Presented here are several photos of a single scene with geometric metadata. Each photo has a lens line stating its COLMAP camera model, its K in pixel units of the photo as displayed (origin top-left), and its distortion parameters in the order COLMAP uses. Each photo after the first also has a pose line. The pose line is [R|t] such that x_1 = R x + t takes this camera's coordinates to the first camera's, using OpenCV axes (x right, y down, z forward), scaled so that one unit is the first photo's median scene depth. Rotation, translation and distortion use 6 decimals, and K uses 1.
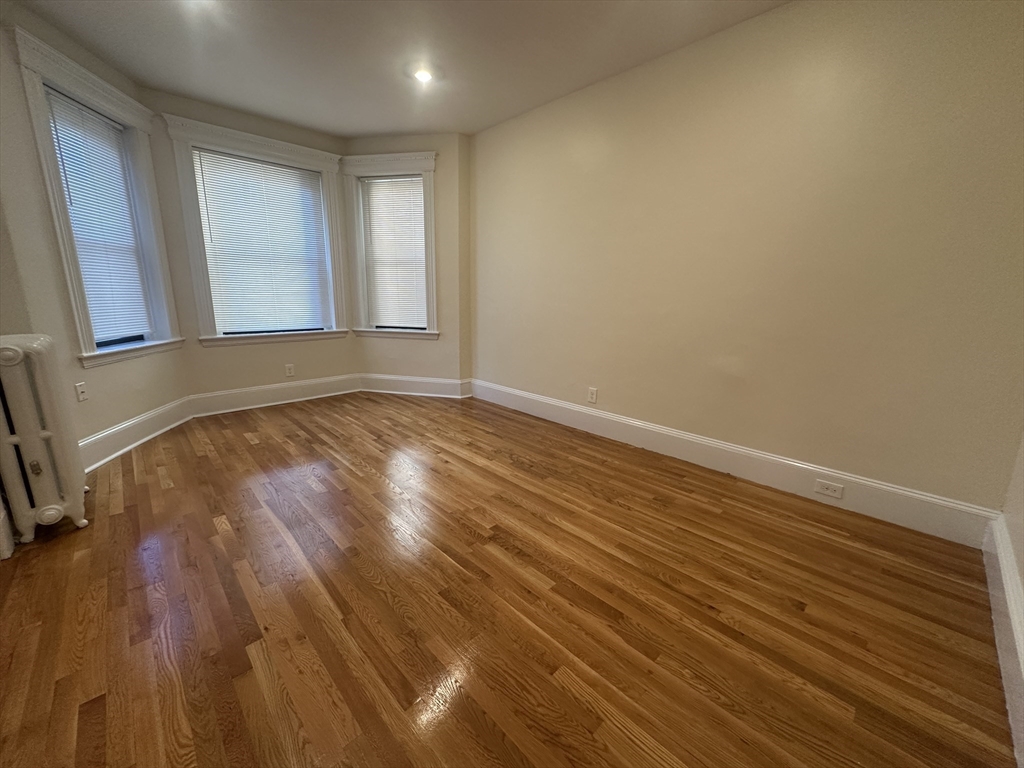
lens RADIAL K [[410.3, 0, 510.4], [0, 410.3, 385.1], [0, 0, 1]] dist [-0.001866, 0.000058]
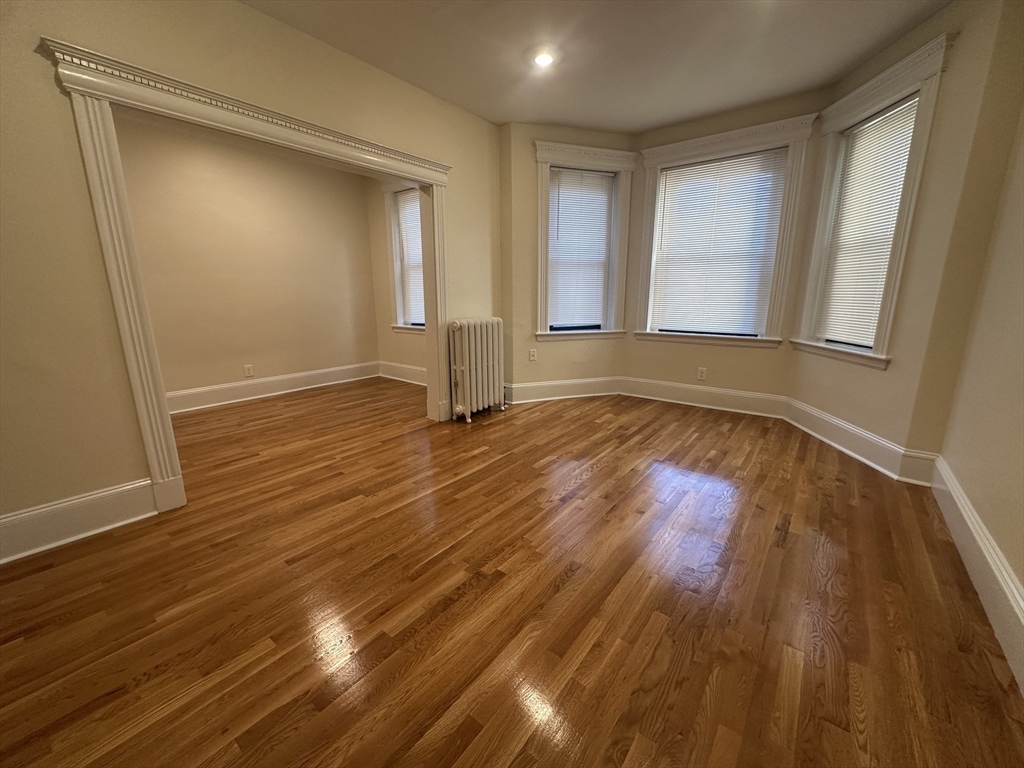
lens RADIAL K [[410.3, 0, 510.5], [0, 410.3, 381.8], [0, 0, 1]] dist [-0.001866, 0.000058]
pose [[0.132691, 0.195082, -0.971770, 0.435304], [-0.212039, 0.963328, 0.164434, -0.102617], [0.968211, 0.184234, 0.169190, 0.512621]]
